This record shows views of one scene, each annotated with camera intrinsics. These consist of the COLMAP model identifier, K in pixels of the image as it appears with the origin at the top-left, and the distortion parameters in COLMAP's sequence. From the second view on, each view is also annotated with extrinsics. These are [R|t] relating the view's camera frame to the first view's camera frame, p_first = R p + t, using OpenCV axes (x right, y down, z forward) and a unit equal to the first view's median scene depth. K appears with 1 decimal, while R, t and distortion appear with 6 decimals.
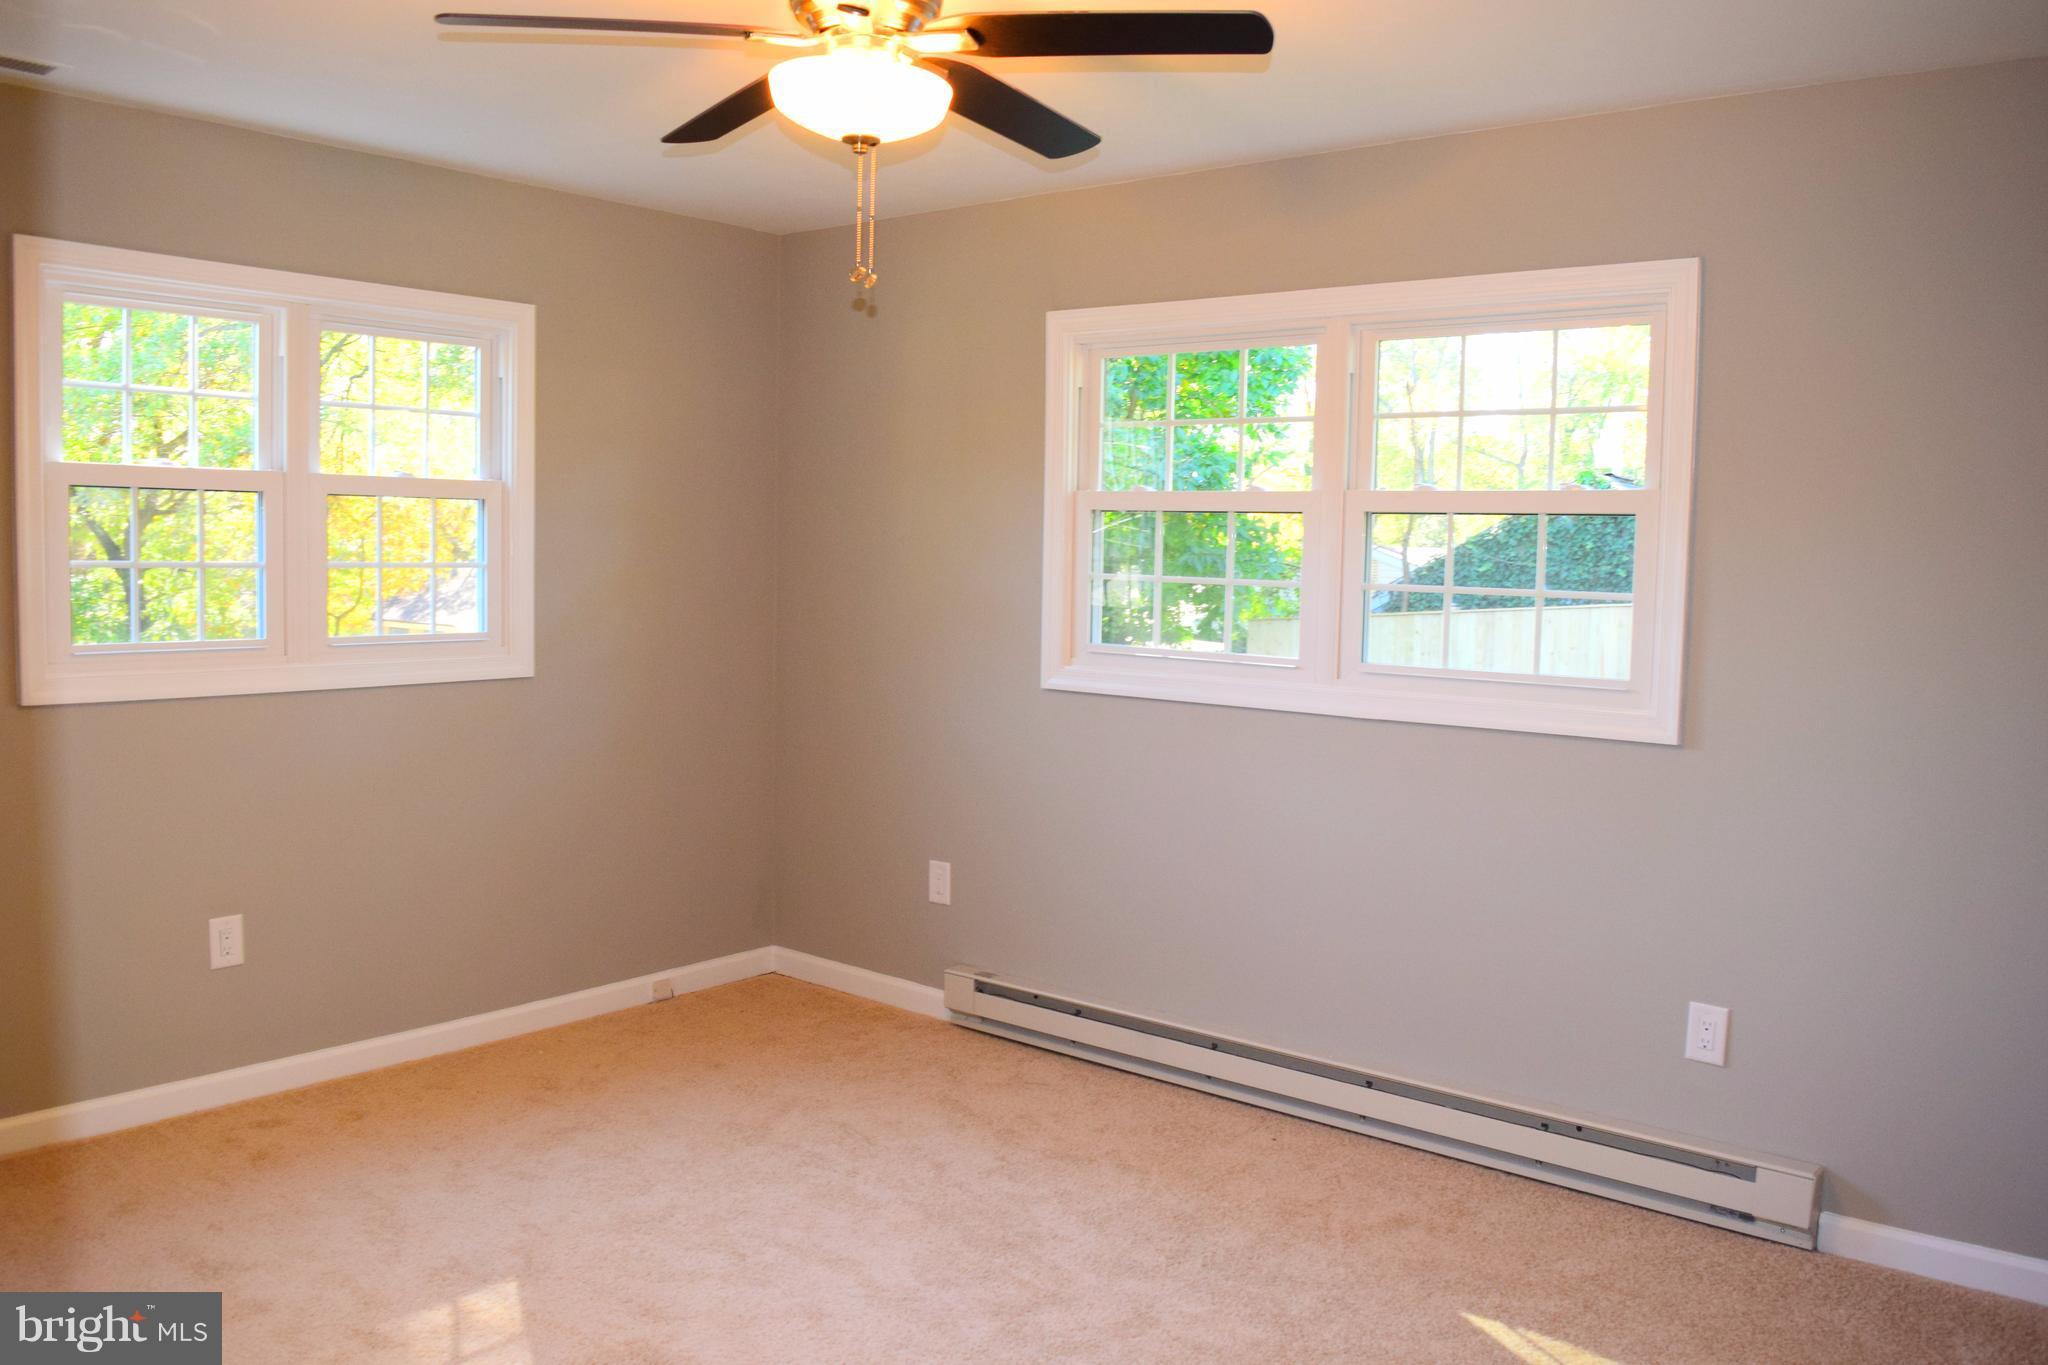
lens RADIAL K [[1659.5, 0, 1024.0], [0, 1659.5, 682.5], [0, 0, 1]] dist [-0.082773, 0.007237]
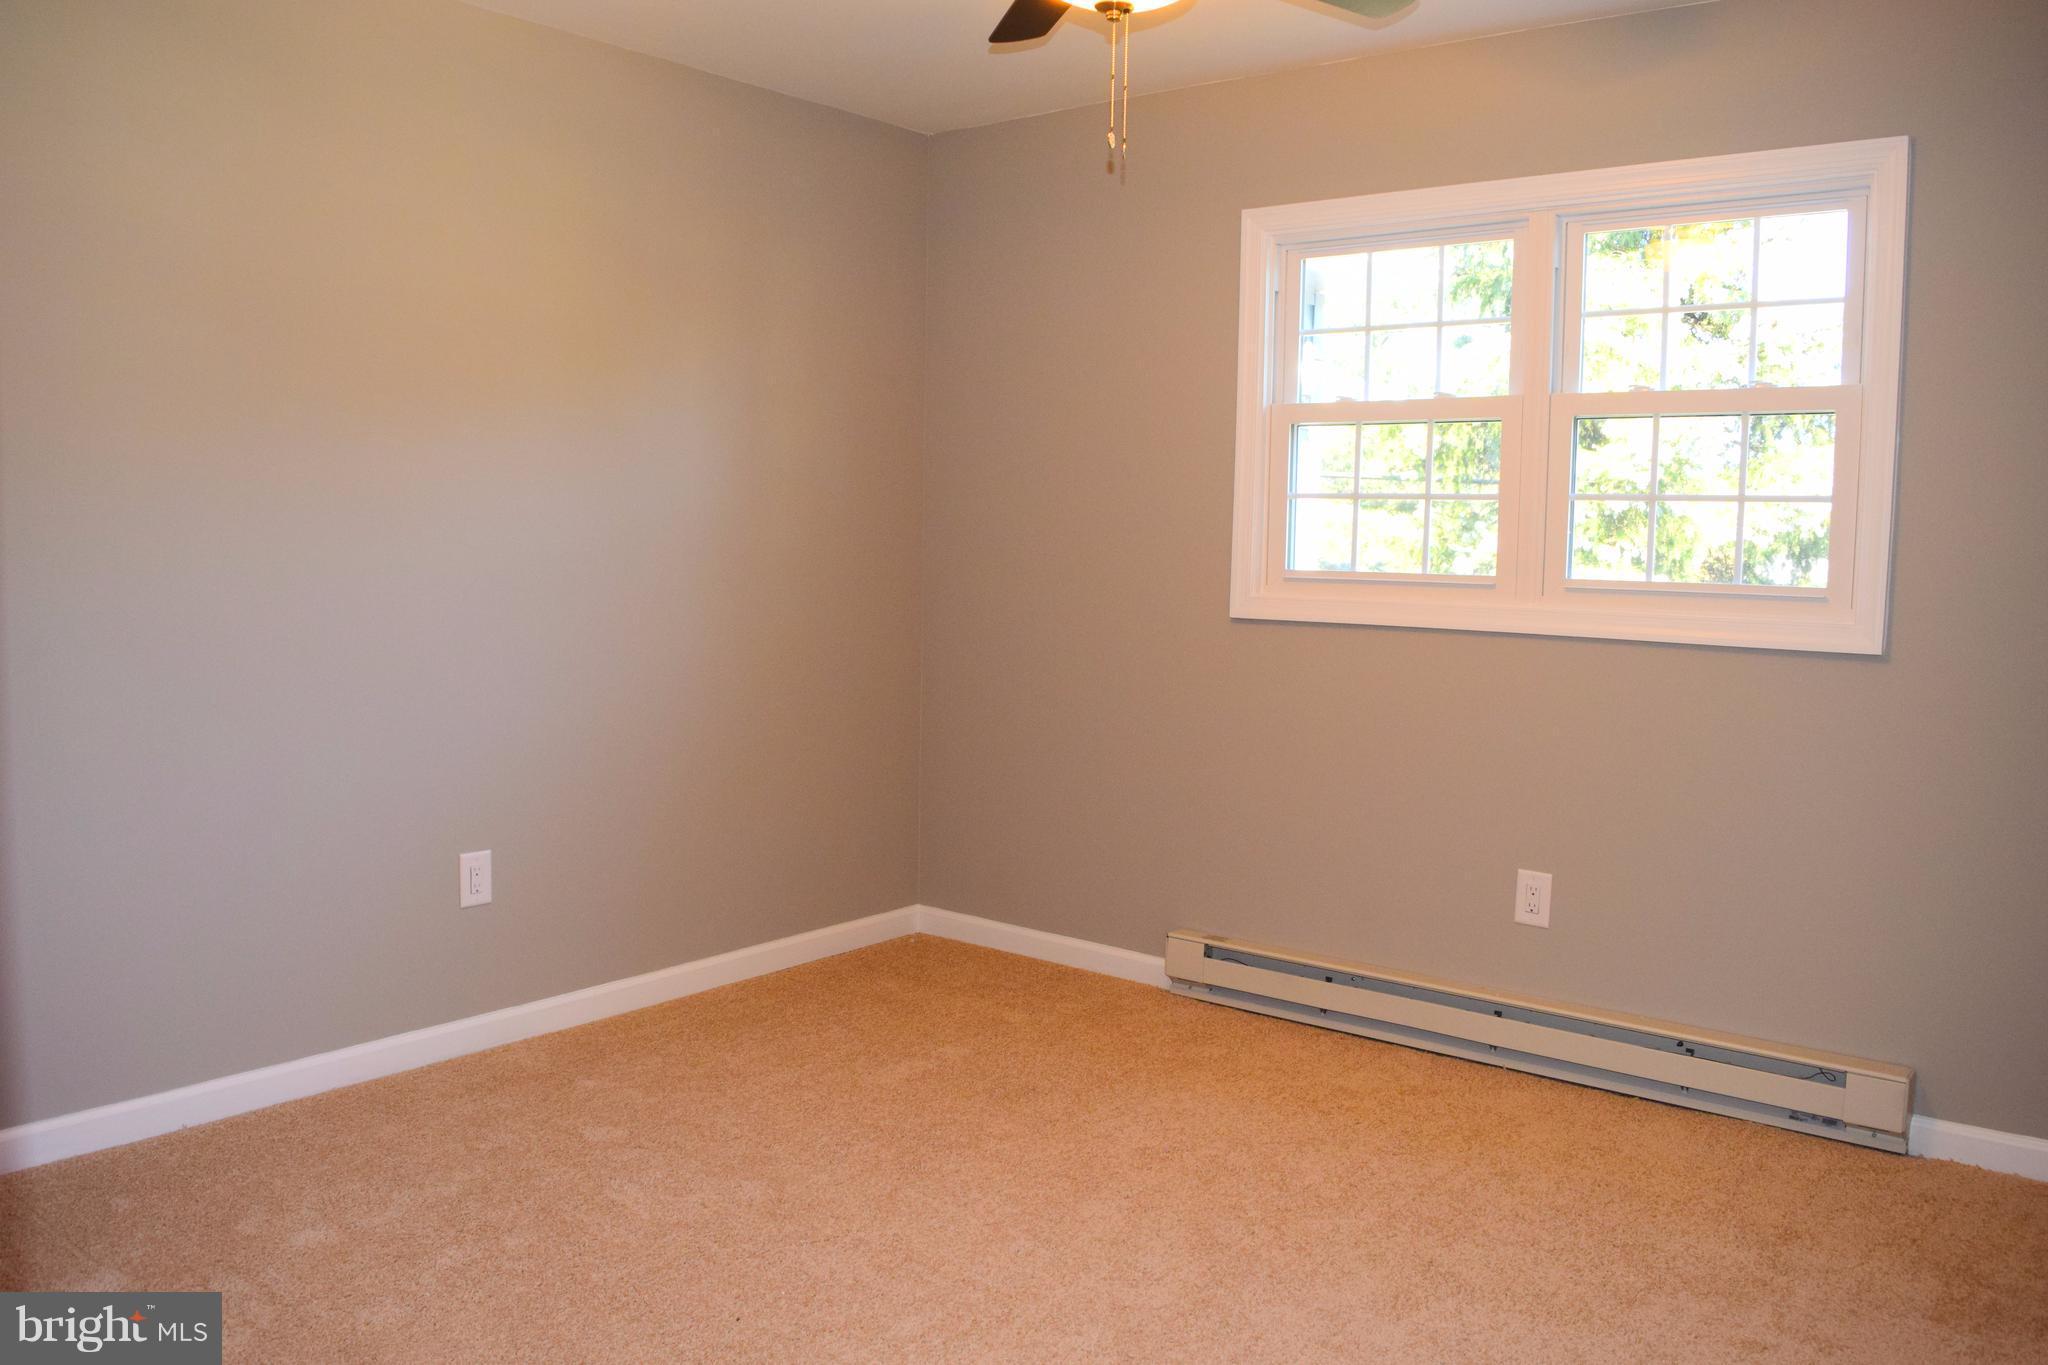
lens RADIAL K [[1540.3, 0, 1020.9], [0, 1540.3, 592.5], [0, 0, 1]] dist [0.078616, -0.140993]
pose [[0.996186, -0.033232, 0.080679, -0.169247], [0.033240, 0.999447, 0.001251, -0.015412], [-0.080676, 0.001436, 0.996739, 0.143424]]
